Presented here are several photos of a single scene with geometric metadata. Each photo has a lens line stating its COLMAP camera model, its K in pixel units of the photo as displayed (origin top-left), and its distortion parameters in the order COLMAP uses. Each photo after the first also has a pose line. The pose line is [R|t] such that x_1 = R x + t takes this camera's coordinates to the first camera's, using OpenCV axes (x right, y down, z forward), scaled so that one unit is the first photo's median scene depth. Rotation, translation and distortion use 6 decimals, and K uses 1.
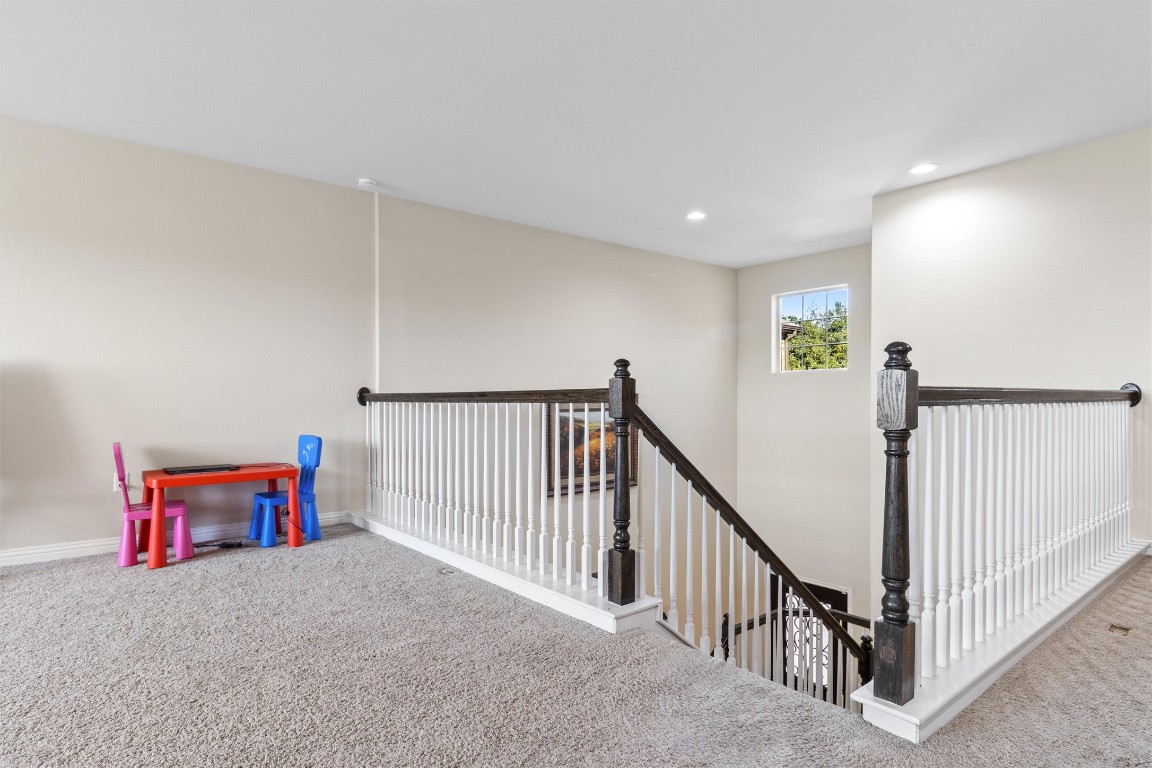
lens RADIAL K [[620.2, 0, 576.0], [0, 620.2, 384.0], [0, 0, 1]] dist [0.002877, -0.000263]
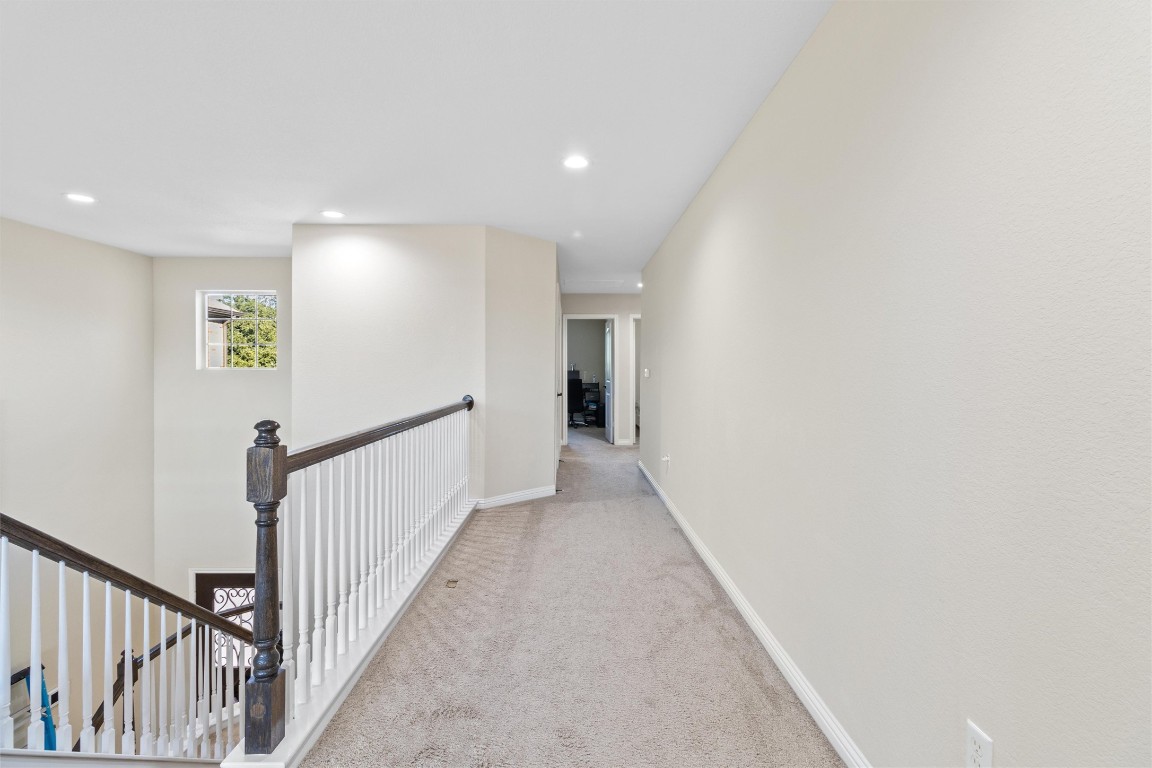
lens RADIAL K [[548.7, 0, 578.5], [0, 548.7, 371.8], [0, 0, 1]] dist [0.001933, 0.000282]
pose [[0.619217, 0.006015, 0.785197, 0.092459], [-0.007434, 0.999971, -0.001798, -0.132490], [-0.785185, -0.004723, 0.619244, -0.006162]]
